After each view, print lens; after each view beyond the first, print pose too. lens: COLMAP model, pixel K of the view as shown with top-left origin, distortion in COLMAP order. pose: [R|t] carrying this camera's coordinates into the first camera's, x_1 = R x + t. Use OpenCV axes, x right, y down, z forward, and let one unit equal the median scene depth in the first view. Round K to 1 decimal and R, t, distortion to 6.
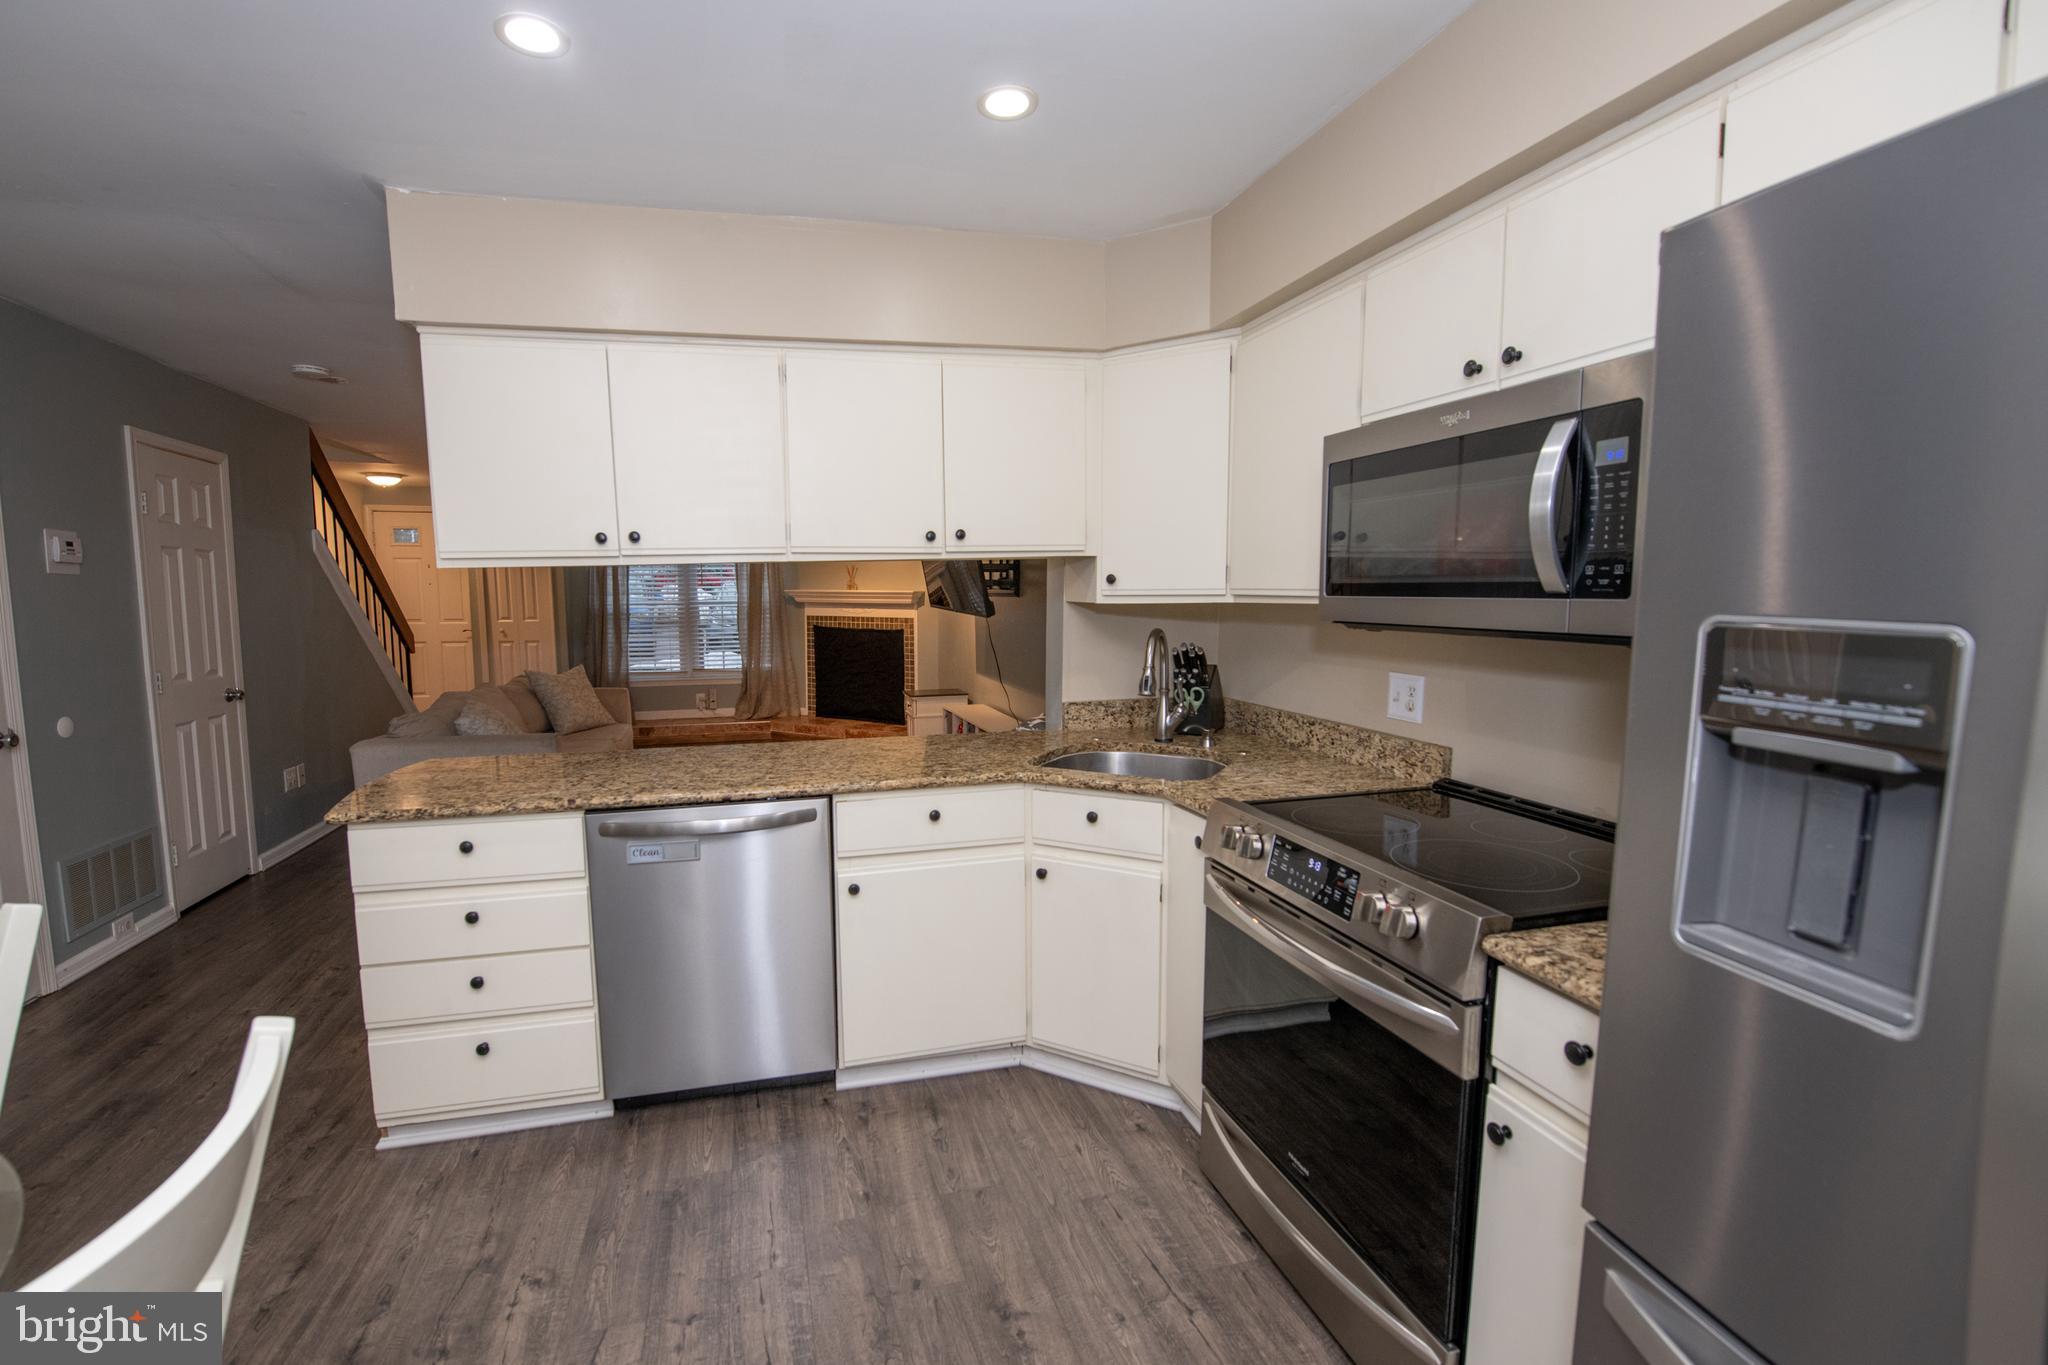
lens RADIAL K [[871.2, 0, 965.6], [0, 871.2, 687.2], [0, 0, 1]] dist [-0.017958, -0.000312]
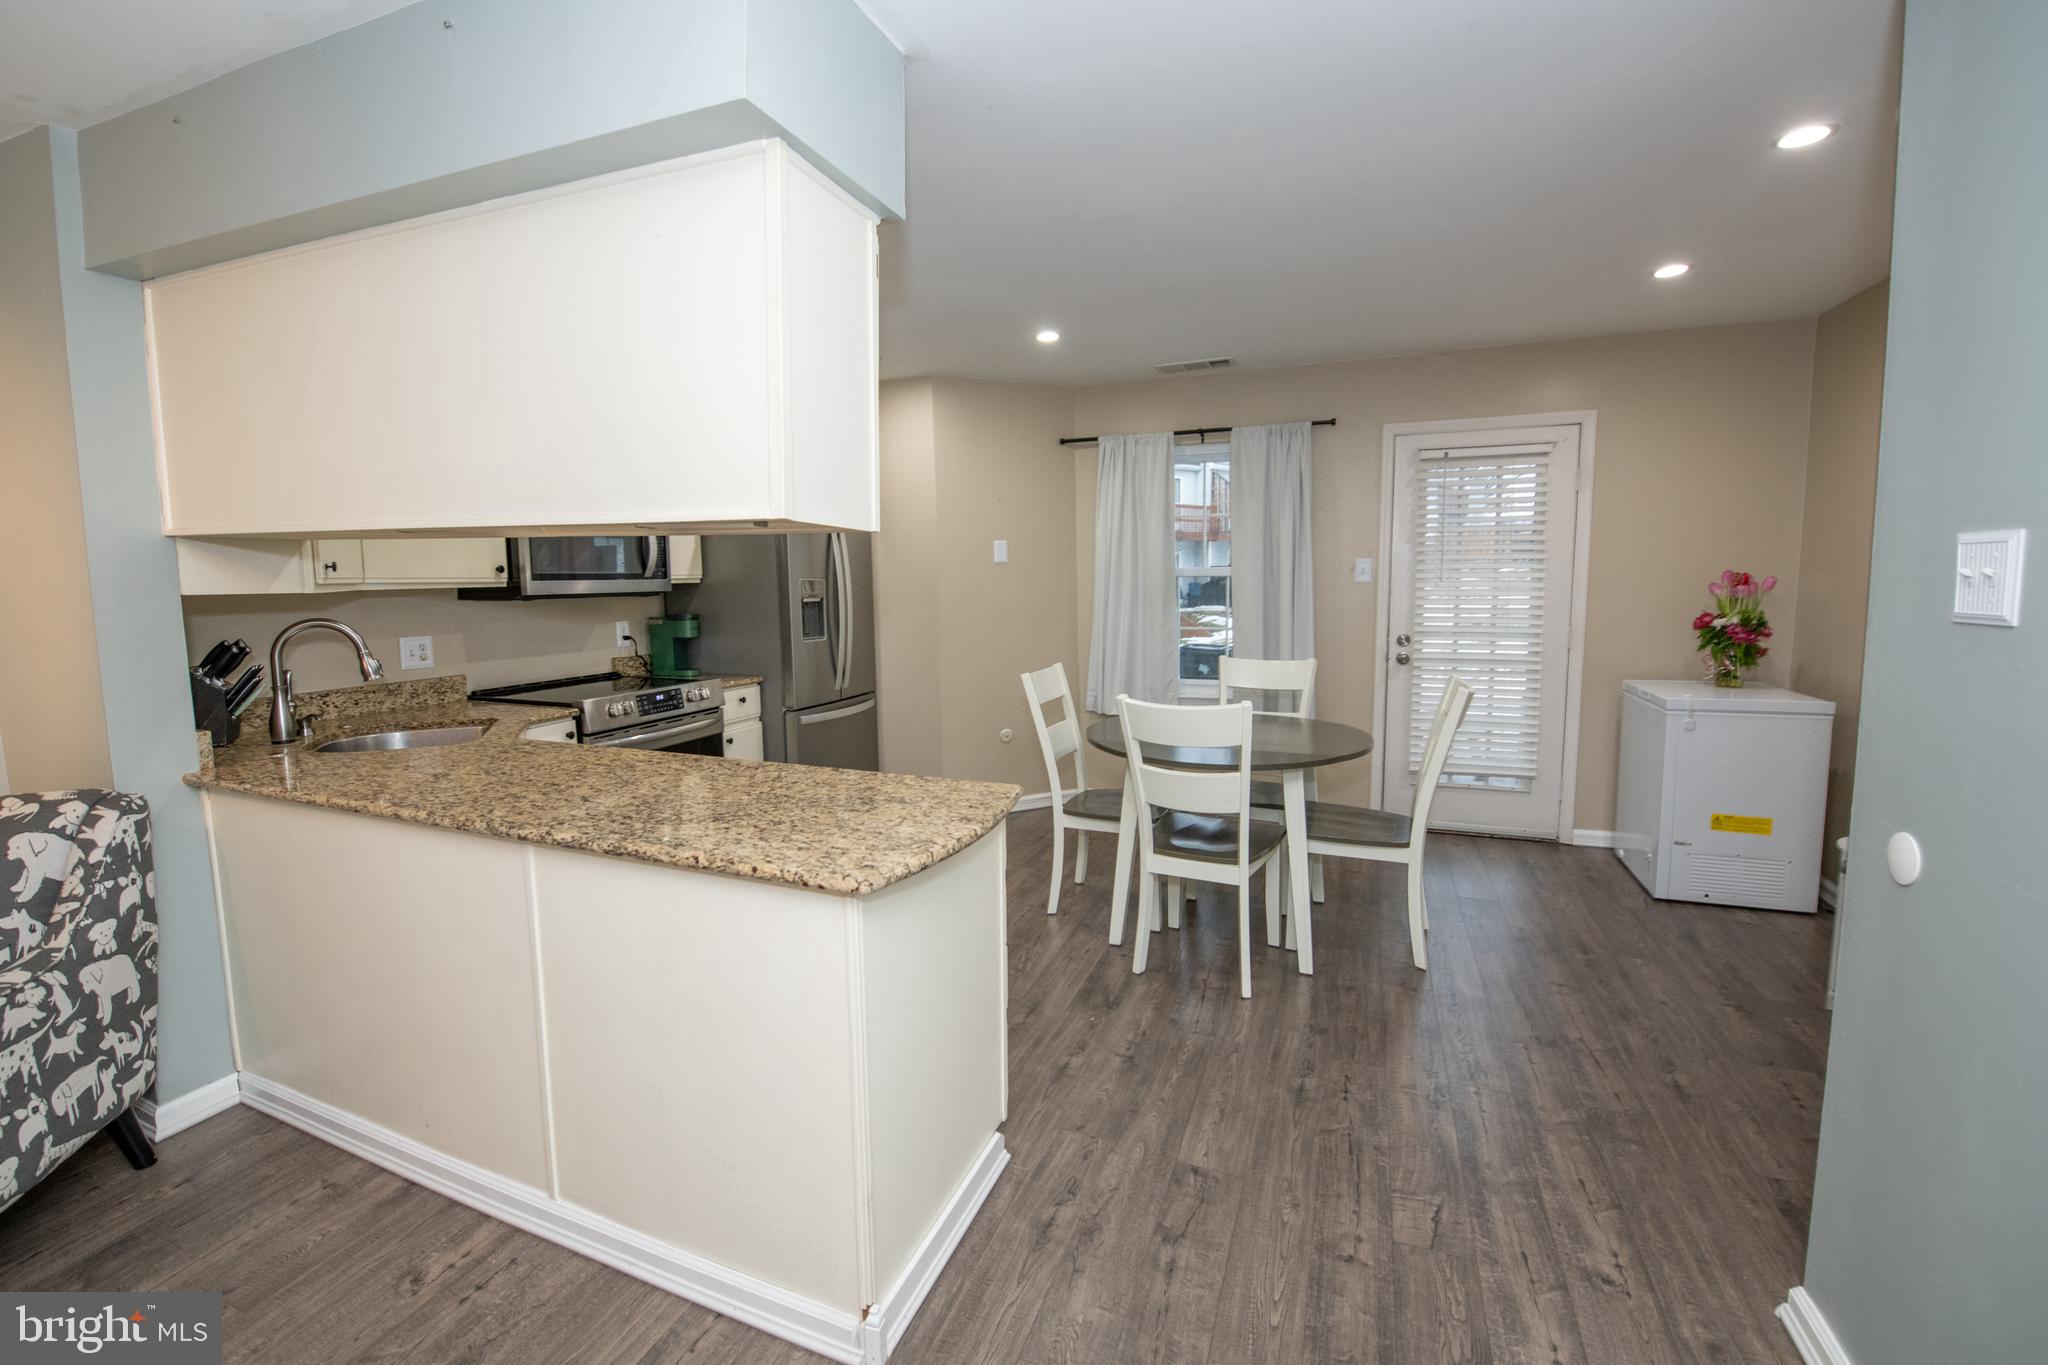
lens RADIAL K [[860.2, 0, 1007.0], [0, 860.2, 665.0], [0, 0, 1]] dist [-0.017911, -0.000733]
pose [[-0.805507, -0.044196, 0.590936, -1.098613], [0.083806, 0.978696, 0.187433, -0.147328], [-0.586630, 0.200503, -0.784642, 1.476824]]
